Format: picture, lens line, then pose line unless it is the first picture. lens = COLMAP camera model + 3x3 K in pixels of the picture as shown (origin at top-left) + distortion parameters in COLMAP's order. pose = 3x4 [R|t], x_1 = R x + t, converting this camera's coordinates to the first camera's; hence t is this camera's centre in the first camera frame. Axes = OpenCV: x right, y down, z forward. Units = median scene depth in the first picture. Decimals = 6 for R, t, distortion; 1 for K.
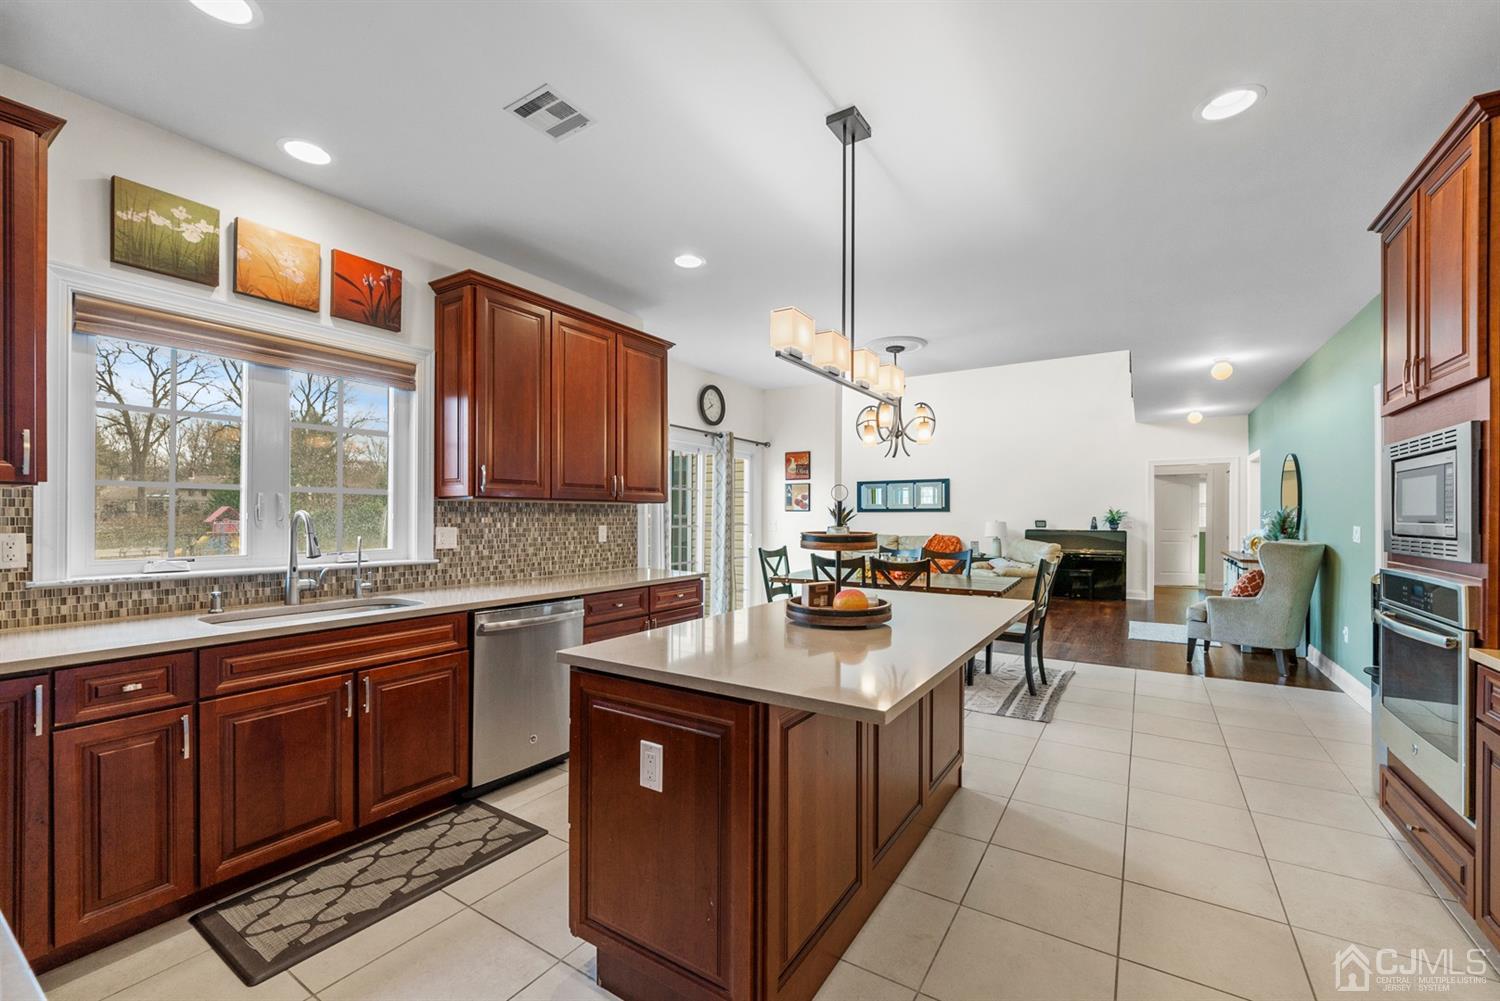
lens RADIAL K [[616.0, 0, 743.3], [0, 616.0, 522.2], [0, 0, 1]] dist [0.000203, -0.000070]
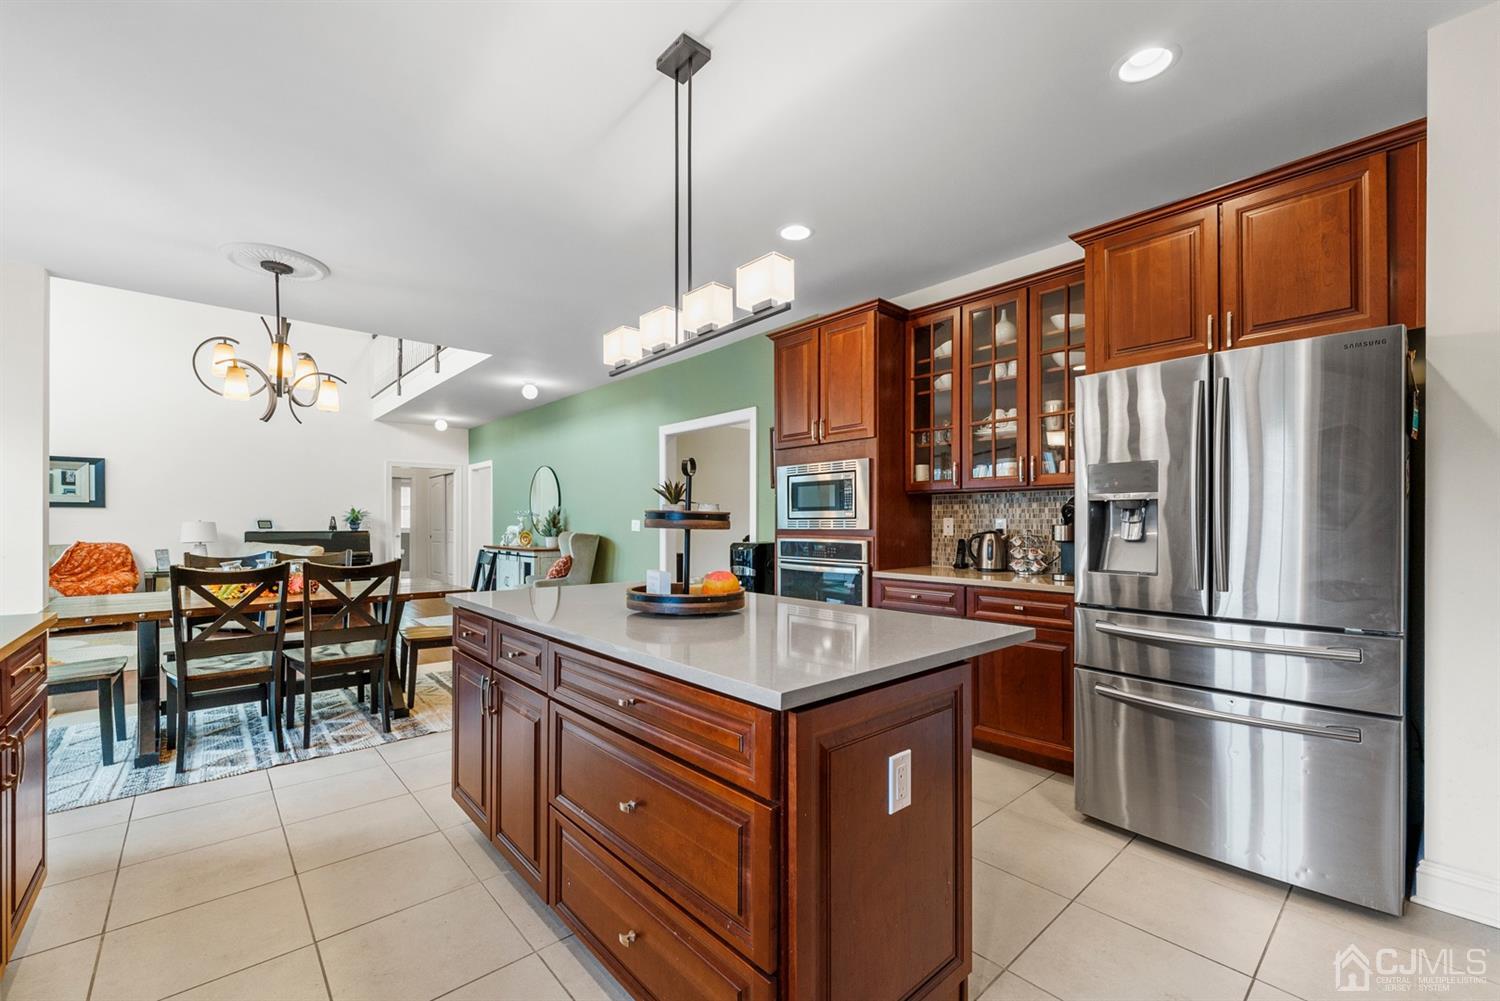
lens RADIAL K [[616.0, 0, 764.1], [0, 616.0, 524.1], [0, 0, 1]] dist [0.000203, -0.000070]
pose [[0.257102, -0.001393, 0.966383, -0.407780], [0.008171, 0.999966, -0.000733, 0.023246], [-0.966350, 0.008085, 0.257105, 0.401046]]
